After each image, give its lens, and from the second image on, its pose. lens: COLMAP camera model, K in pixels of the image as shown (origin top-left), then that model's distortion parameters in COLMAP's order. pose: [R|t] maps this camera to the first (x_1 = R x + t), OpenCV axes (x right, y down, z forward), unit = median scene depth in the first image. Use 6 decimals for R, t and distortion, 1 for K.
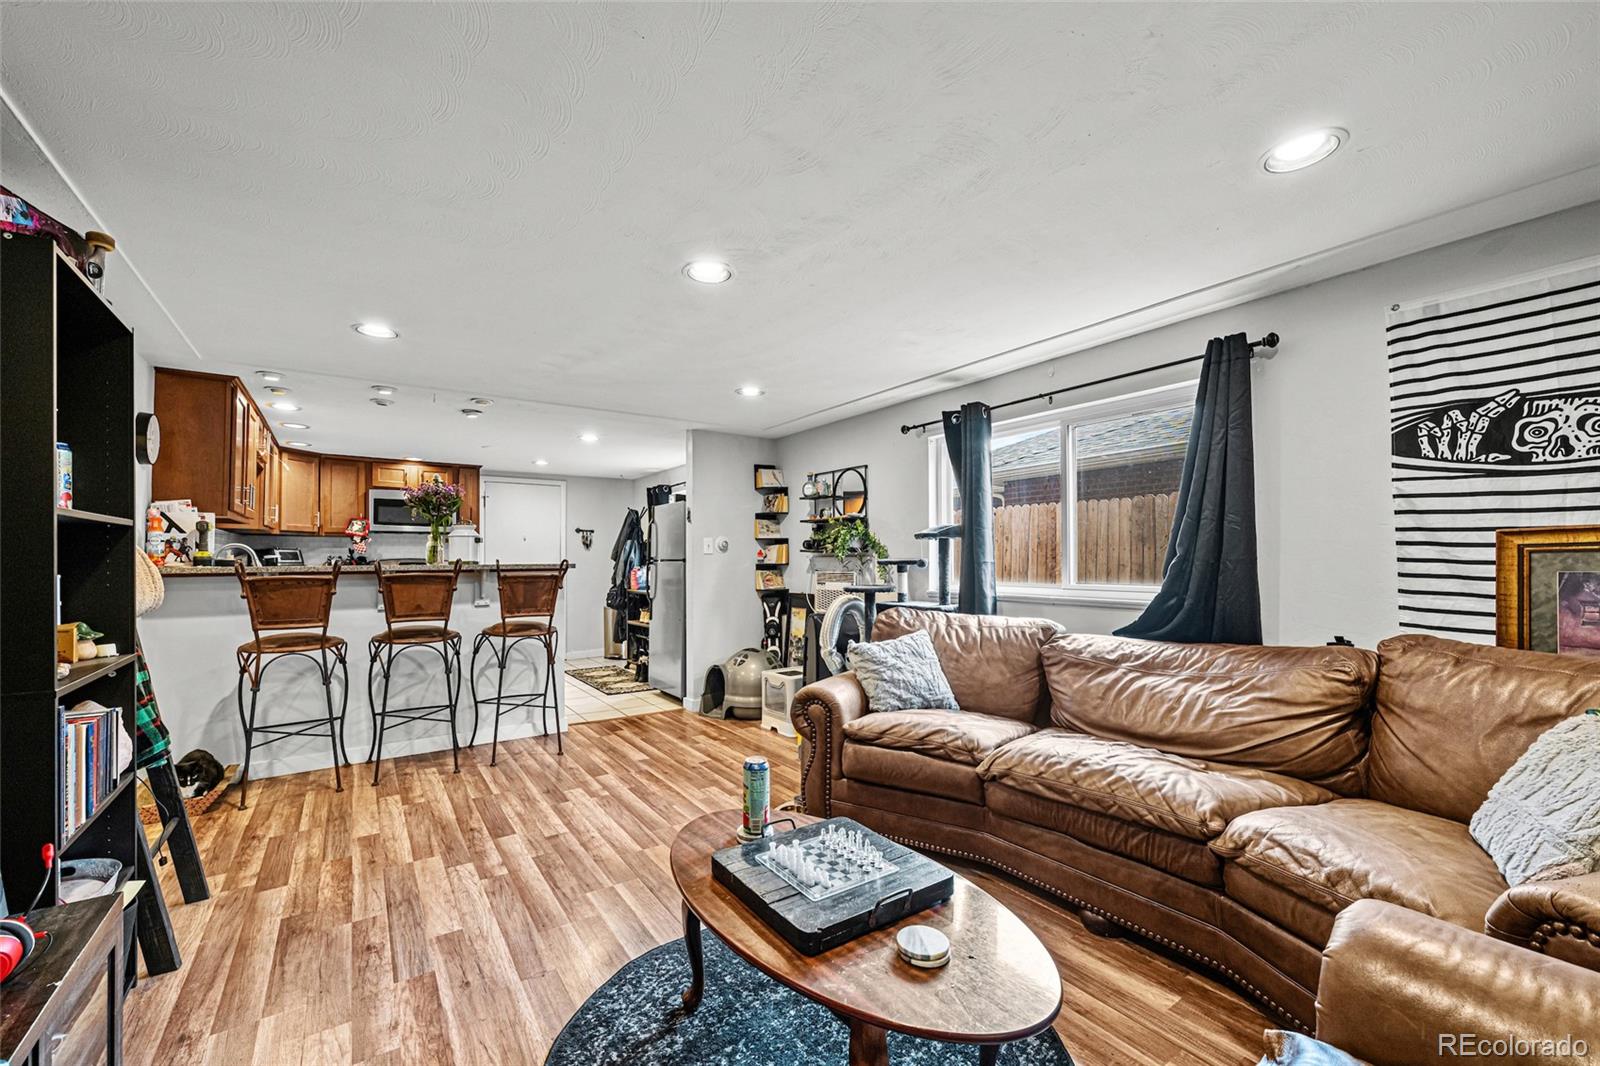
lens RADIAL K [[648.7, 0, 749.4], [0, 648.7, 553.7], [0, 0, 1]] dist [0.002766, 0.000772]
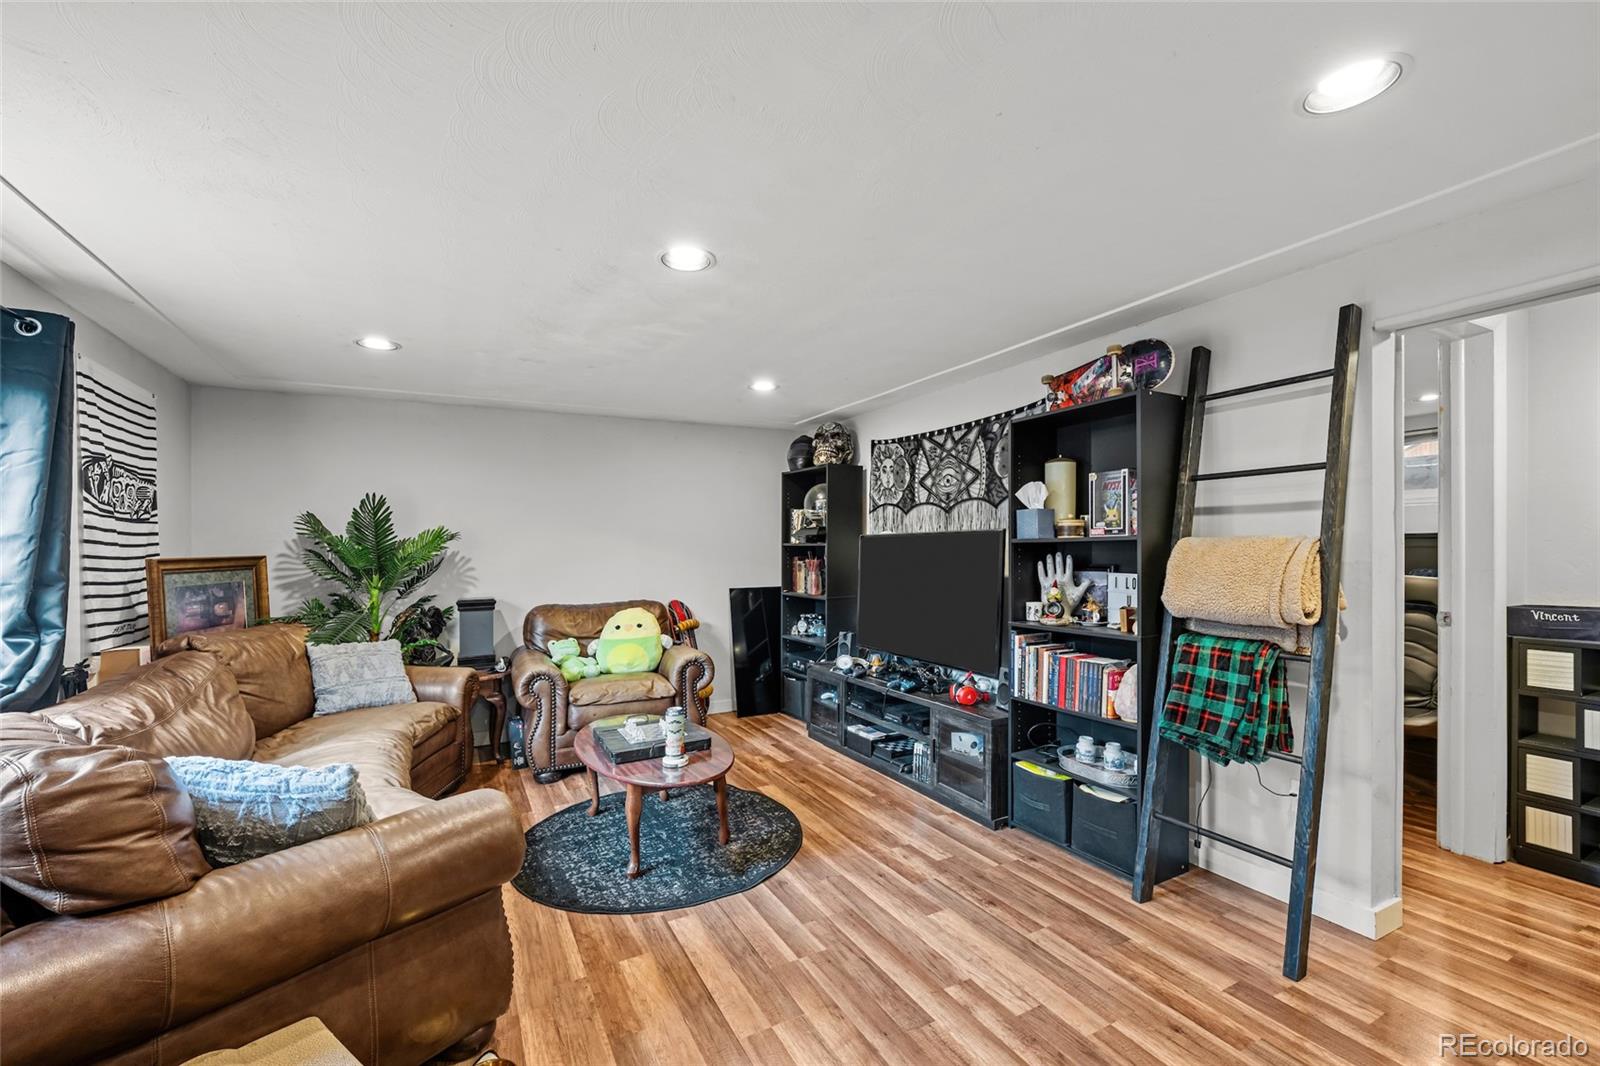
lens RADIAL K [[648.7, 0, 766.0], [0, 648.7, 537.7], [0, 0, 1]] dist [0.002766, 0.000772]
pose [[-0.996066, 0.019689, 0.086400, -0.152614], [0.017496, 0.999507, -0.026069, -0.010736], [-0.086870, -0.024455, -0.995919, 1.129686]]
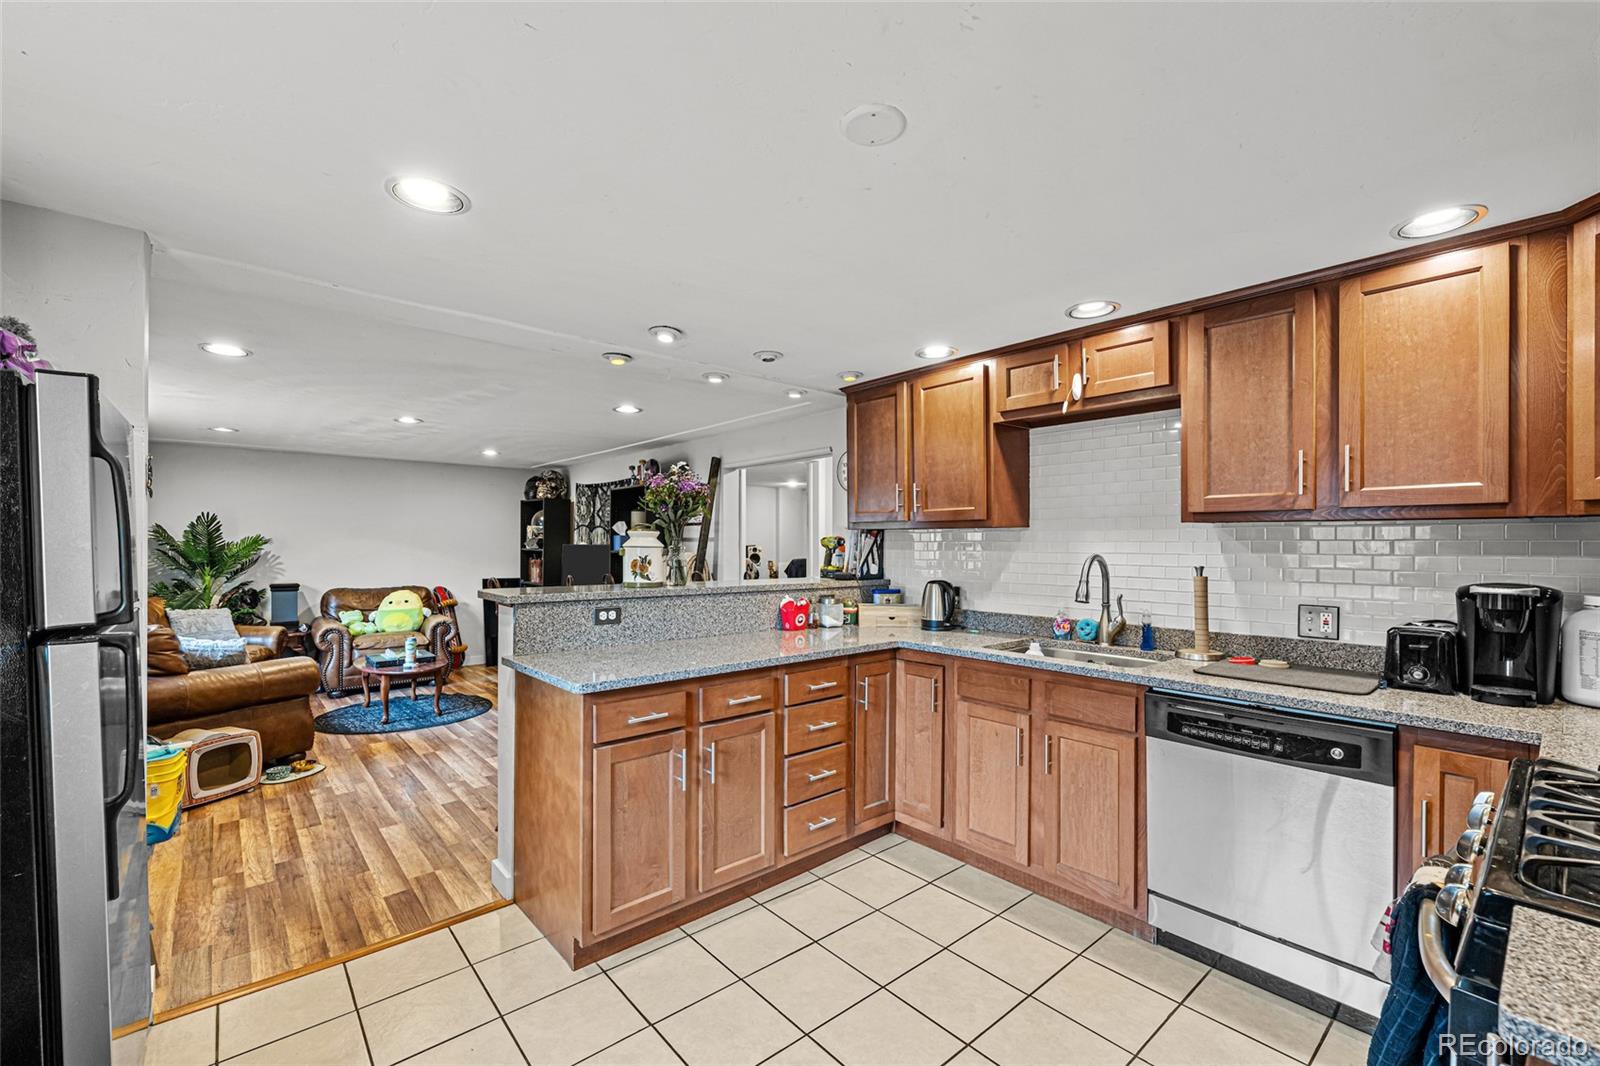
lens RADIAL K [[664.7, 0, 780.0], [0, 664.7, 551.4], [0, 0, 1]] dist [0.000353, 0.000413]
pose [[-0.987293, 0.001942, -0.158899, -0.504840], [0.001875, 0.999998, 0.000572, -0.022650], [0.158900, 0.000267, -0.987295, 1.867621]]
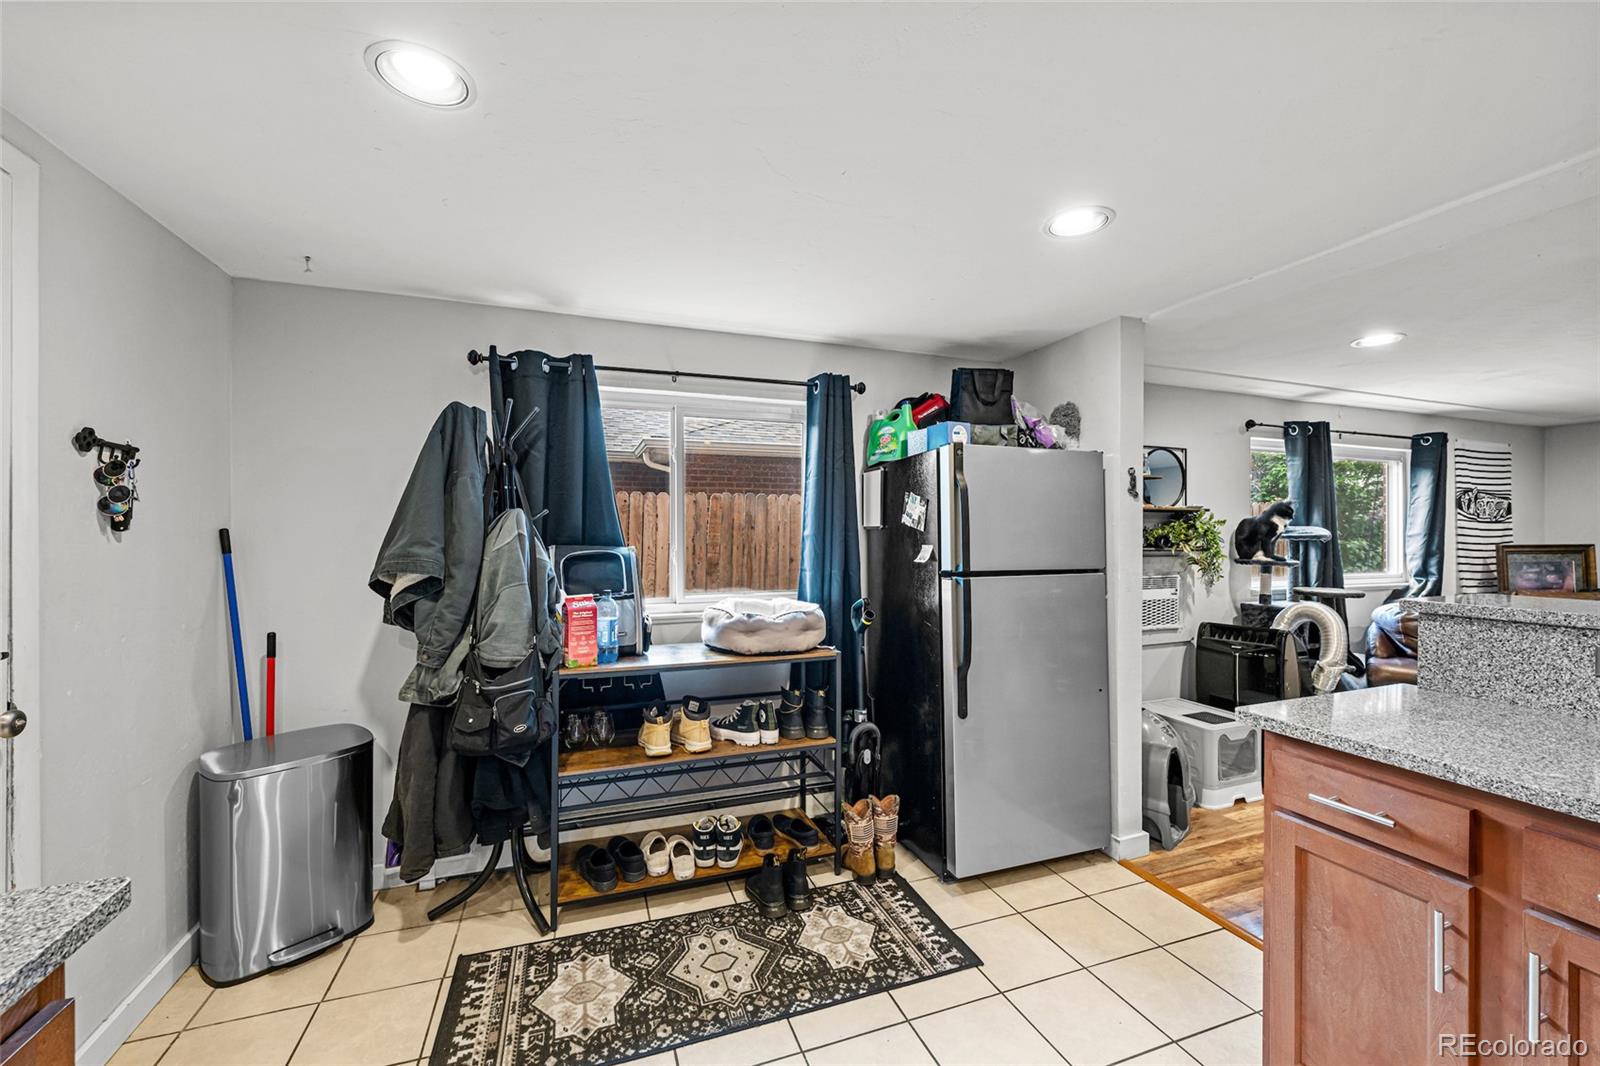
lens RADIAL K [[648.7, 0, 827.1], [0, 648.7, 537.2], [0, 0, 1]] dist [0.002766, 0.000772]
pose [[0.176352, 0.000596, 0.984327, -0.852250], [-0.011391, 0.999934, 0.001435, -0.019211], [-0.984261, -0.011466, 0.176347, 1.510554]]
